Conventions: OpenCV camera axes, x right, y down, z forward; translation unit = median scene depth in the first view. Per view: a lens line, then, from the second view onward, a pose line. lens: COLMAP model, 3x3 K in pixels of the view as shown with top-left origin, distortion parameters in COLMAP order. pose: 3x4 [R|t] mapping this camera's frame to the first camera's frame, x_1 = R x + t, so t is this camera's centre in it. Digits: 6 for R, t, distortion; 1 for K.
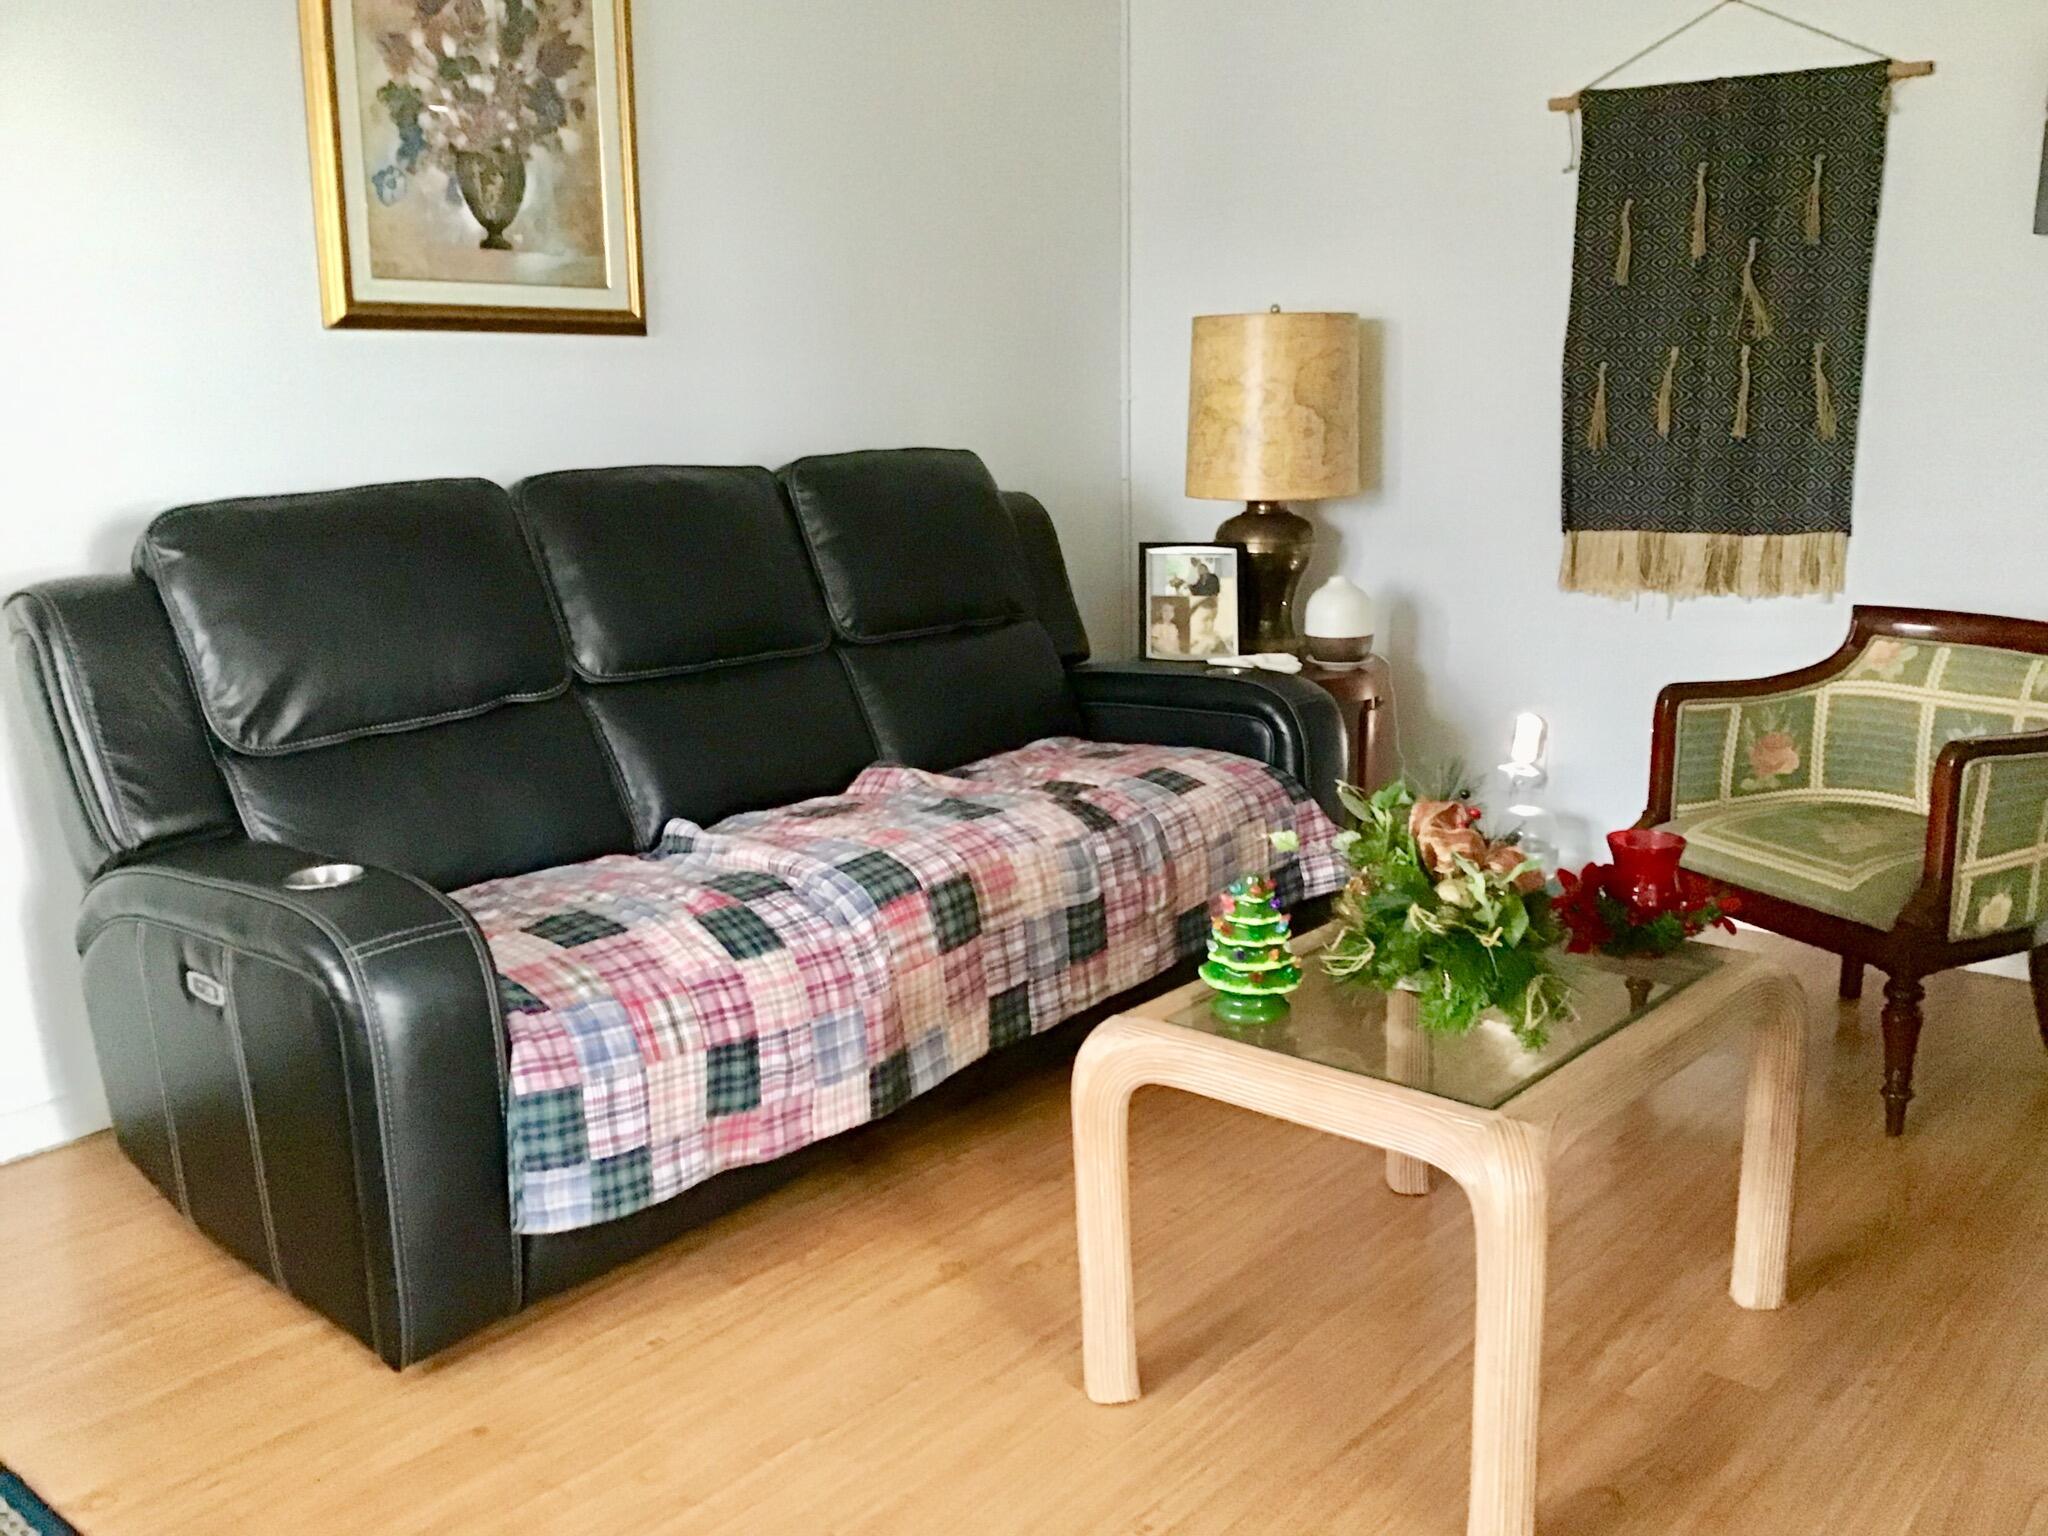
lens RADIAL K [[1819.1, 0, 1019.4], [0, 1819.1, 764.4], [0, 0, 1]] dist [0.102491, -0.176913]
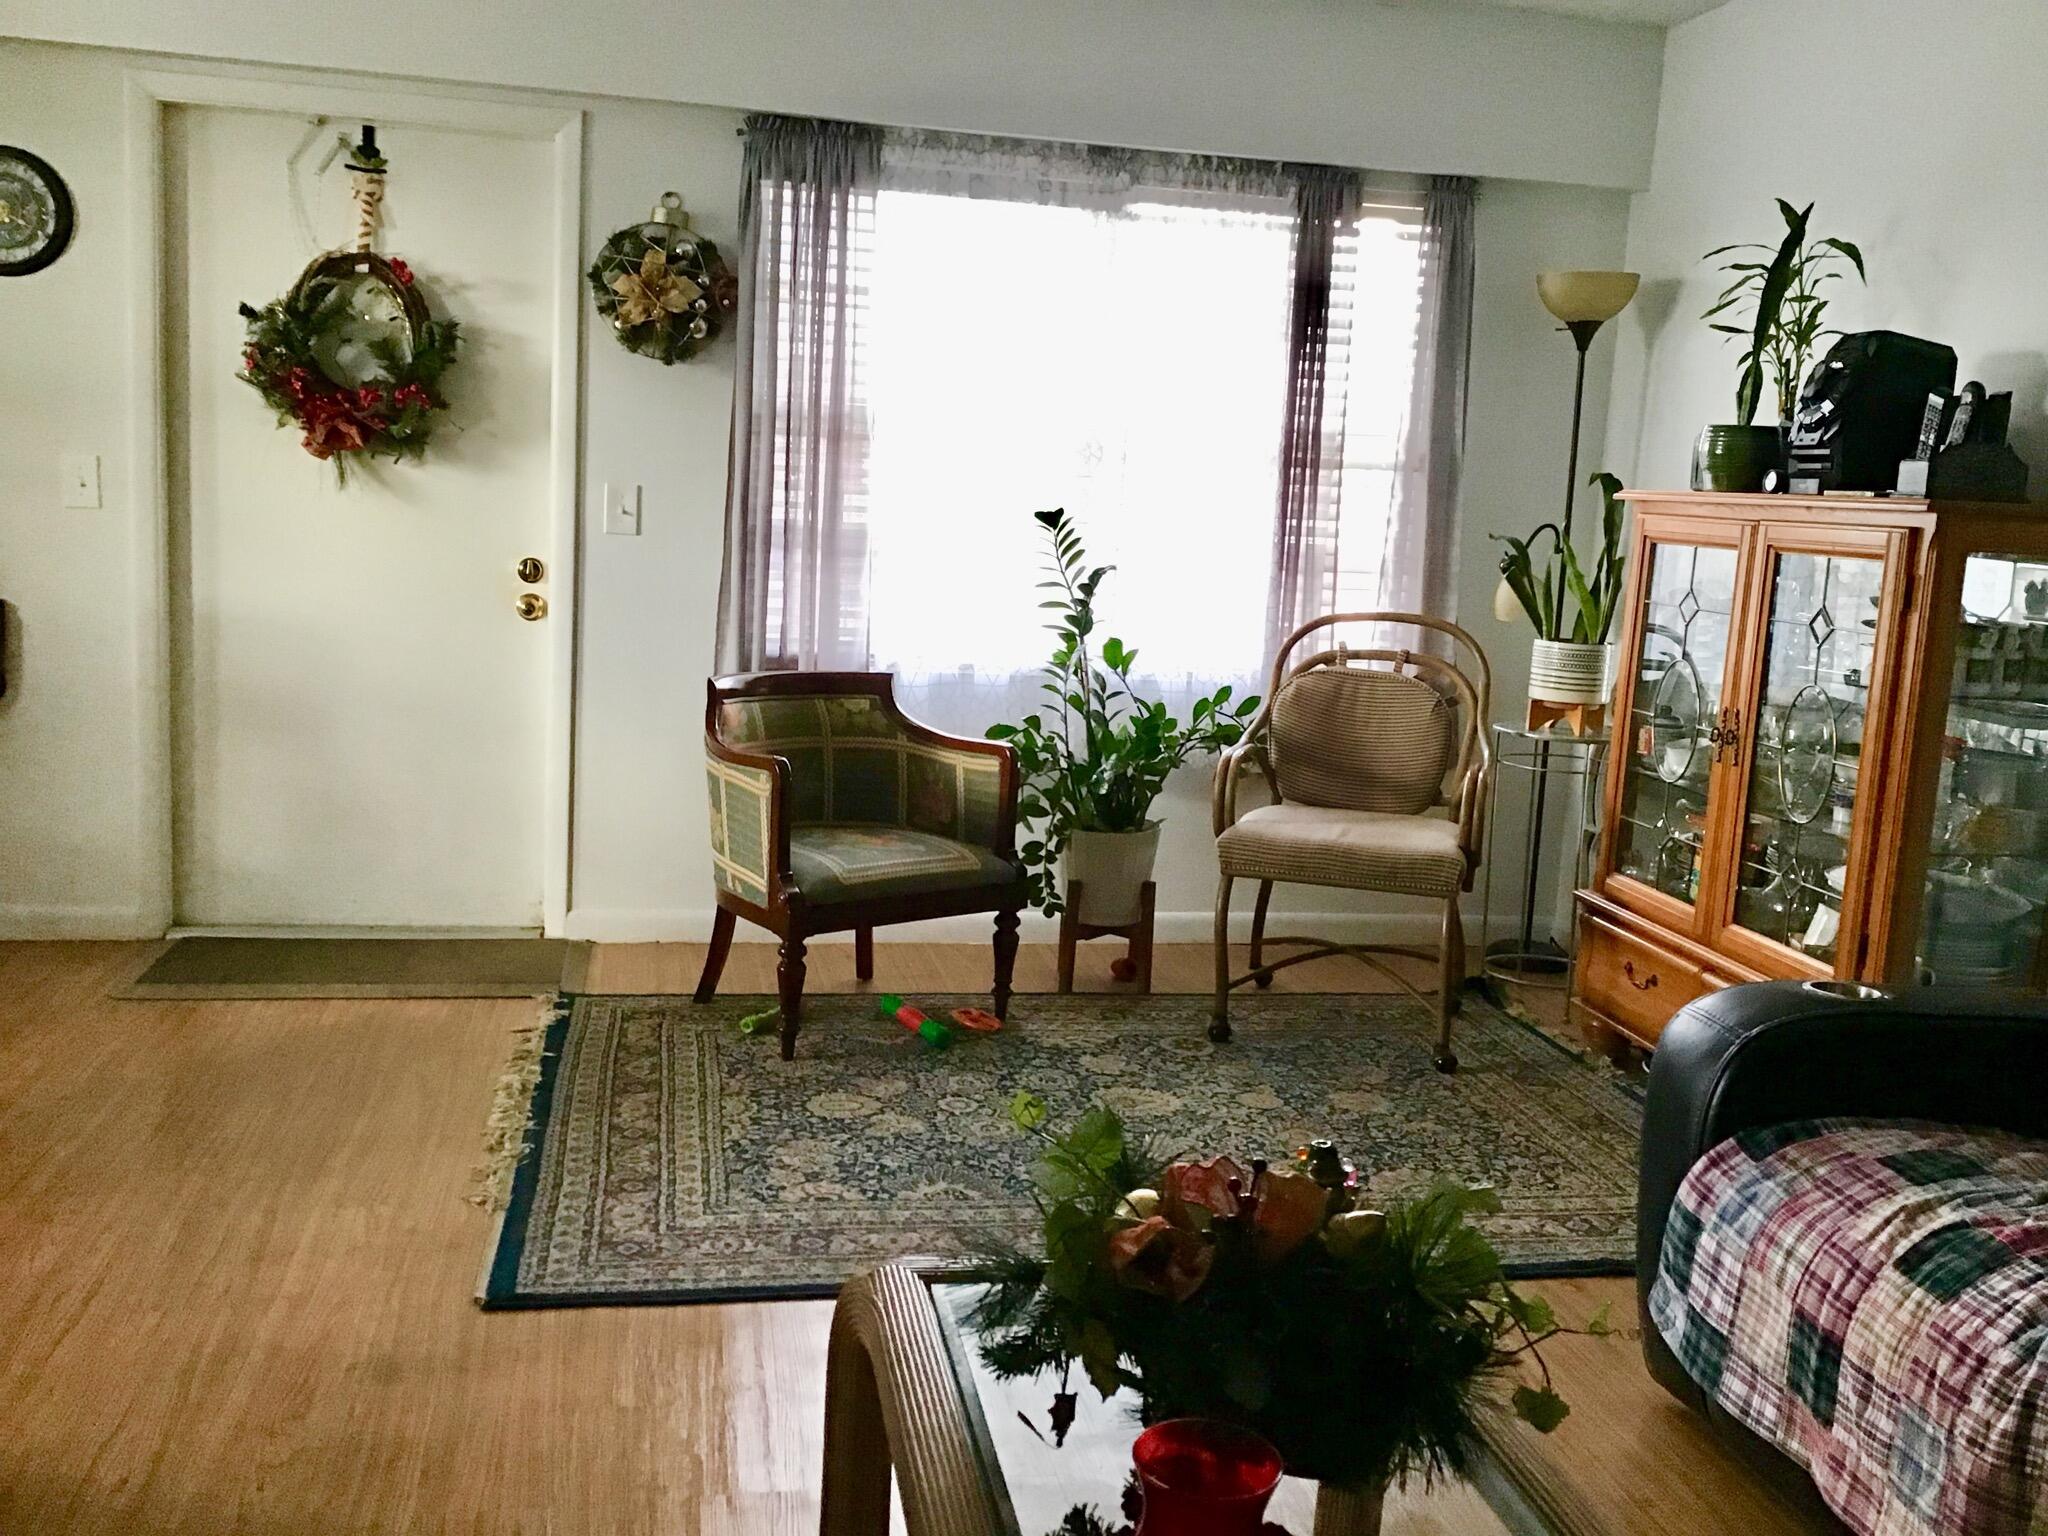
lens RADIAL K [[1811.0, 0, 1024.0], [0, 1811.0, 768.0], [0, 0, 1]] dist [0.058719, -0.100208]
pose [[-0.617365, 0.107120, -0.779350, 0.639208], [-0.203539, 0.935202, 0.289776, -0.235670], [0.759890, 0.337525, -0.555557, 1.016305]]
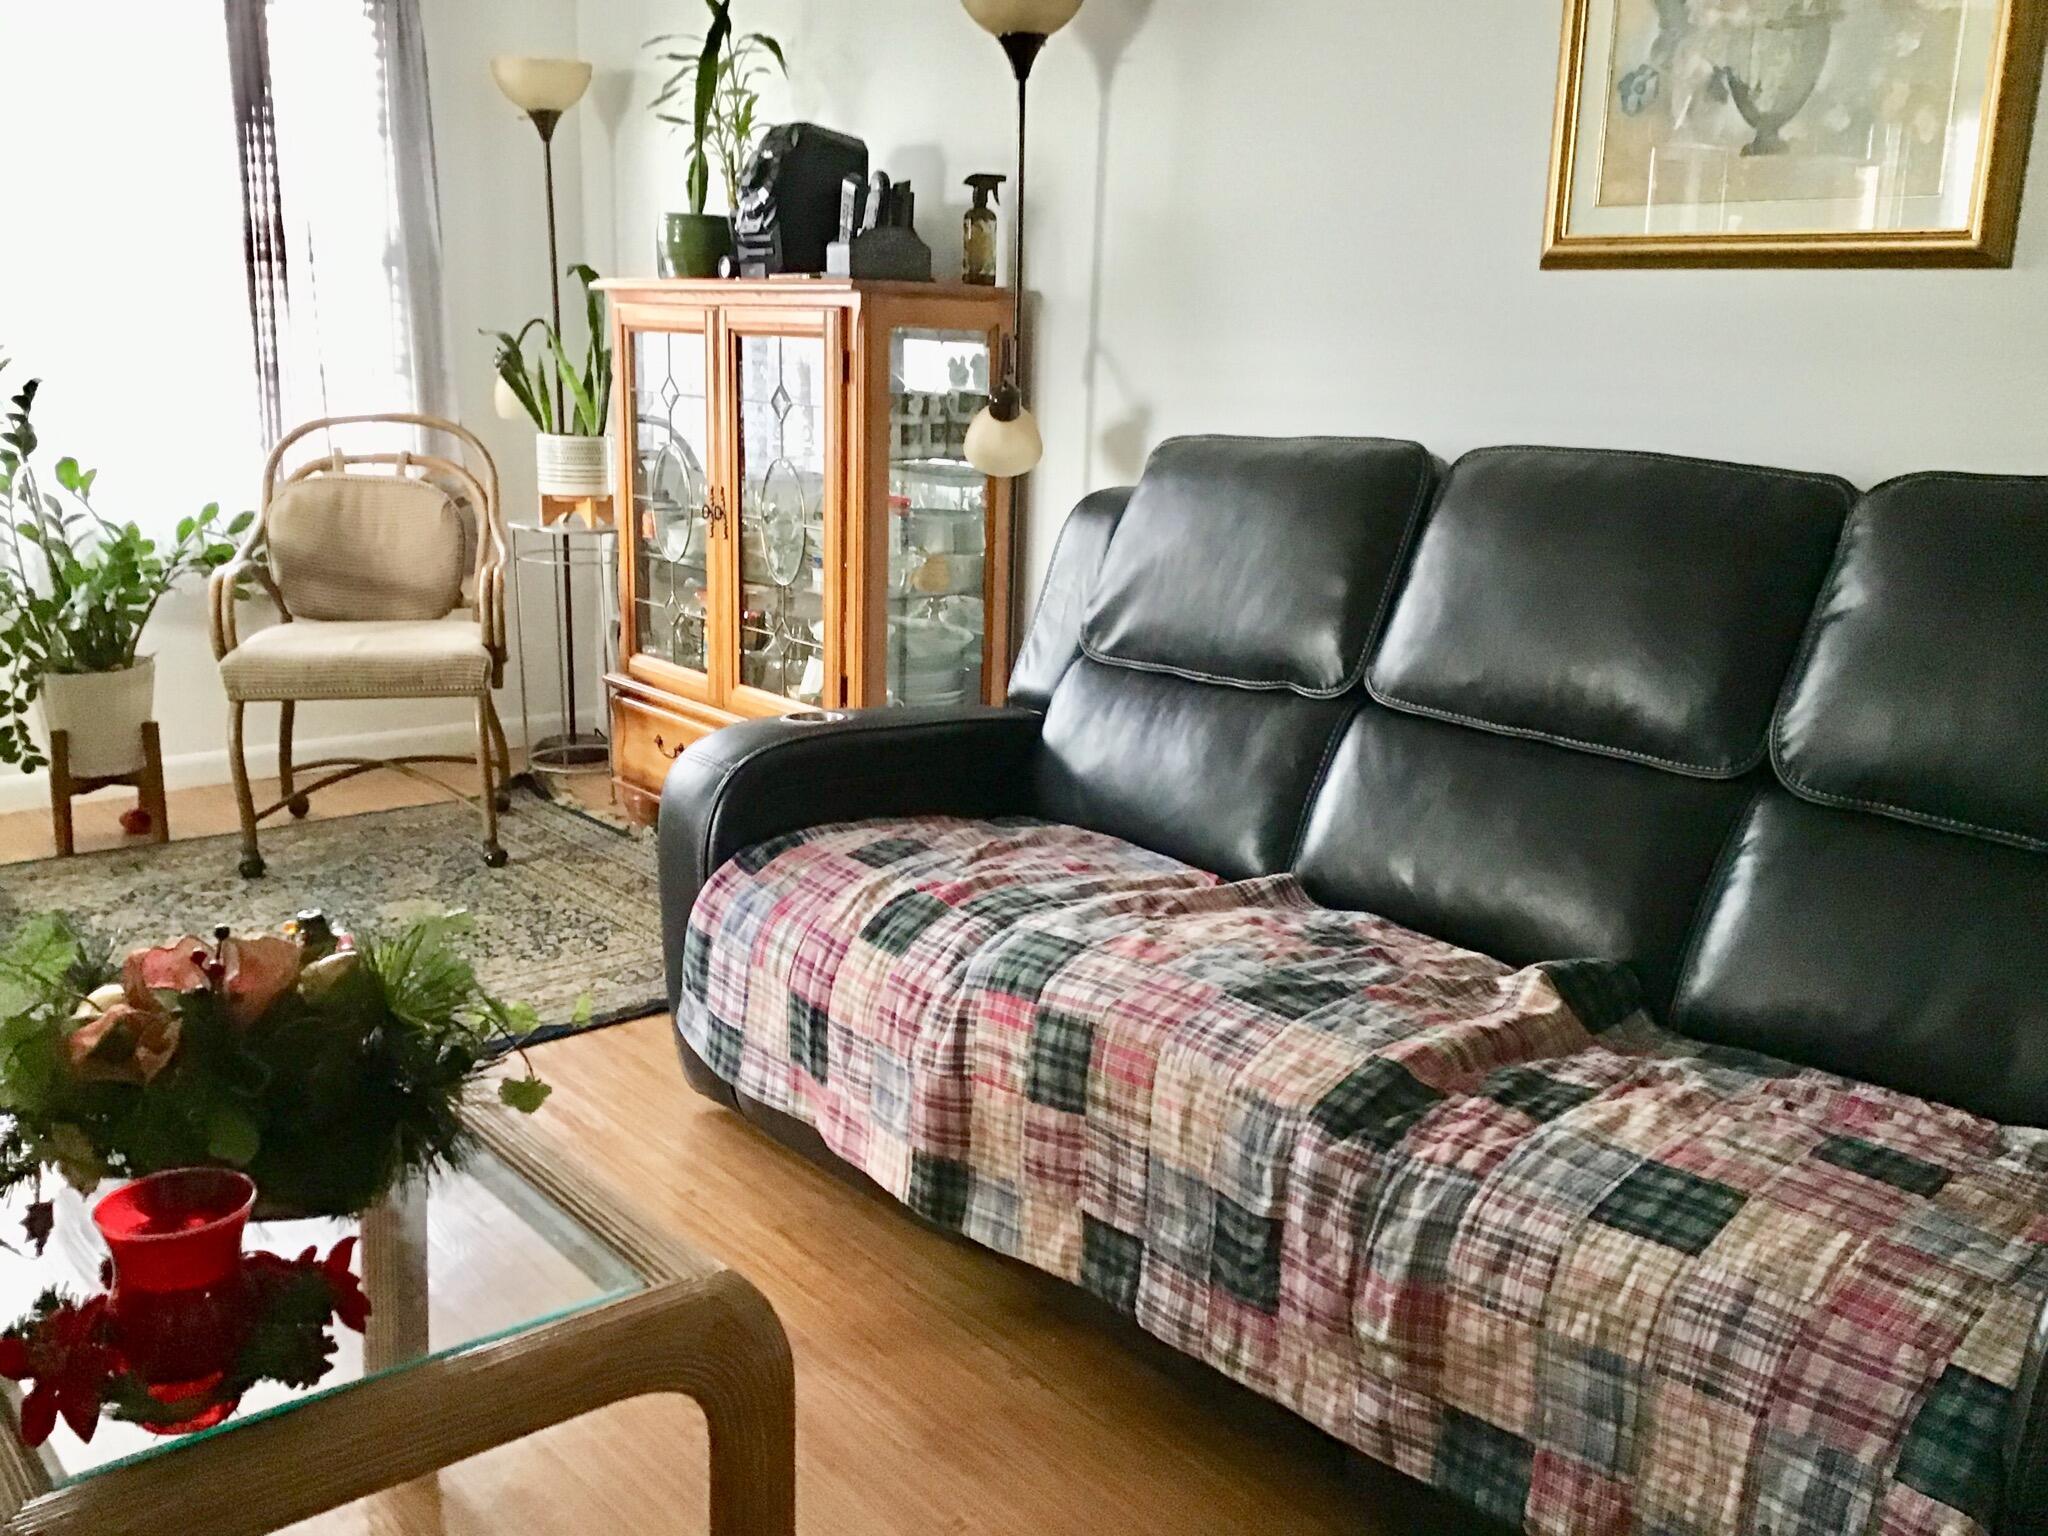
lens RADIAL K [[1802.7, 0, 1030.7], [0, 1802.7, 764.7], [0, 0, 1]] dist [0.103843, -0.179636]
pose [[-0.150613, 0.237393, -0.959667, 0.657126], [-0.231199, 0.935362, 0.267666, -0.228219], [0.961178, 0.262188, -0.085992, 1.071817]]
